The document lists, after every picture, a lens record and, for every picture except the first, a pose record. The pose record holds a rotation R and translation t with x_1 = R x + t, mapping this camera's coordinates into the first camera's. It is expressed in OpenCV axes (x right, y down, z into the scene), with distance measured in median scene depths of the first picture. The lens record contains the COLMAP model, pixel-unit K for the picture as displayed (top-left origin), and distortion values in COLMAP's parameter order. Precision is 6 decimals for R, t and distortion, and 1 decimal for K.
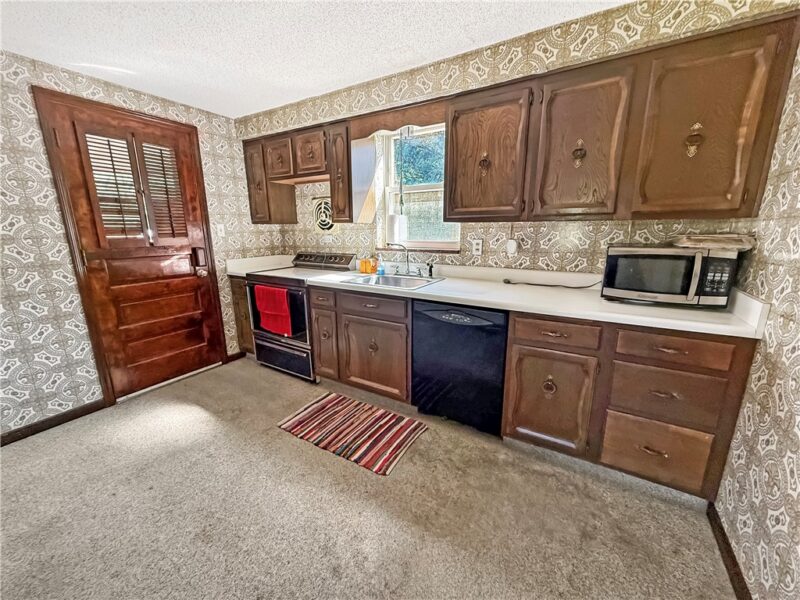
lens RADIAL K [[318.0, 0, 399.5], [0, 318.0, 300.0], [0, 0, 1]] dist [0.000295, -0.000092]
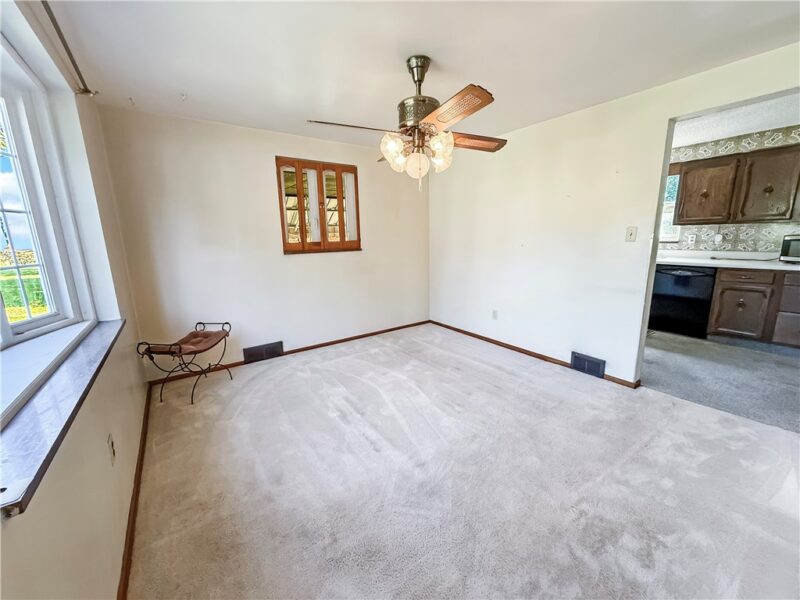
lens RADIAL K [[318.0, 0, 401.4], [0, 318.0, 301.0], [0, 0, 1]] dist [0.000295, -0.000092]
pose [[0.919821, 0.061955, -0.387415, -0.699408], [-0.066558, 0.997781, 0.001541, 0.366766], [0.386651, 0.024368, 0.921904, -1.623280]]
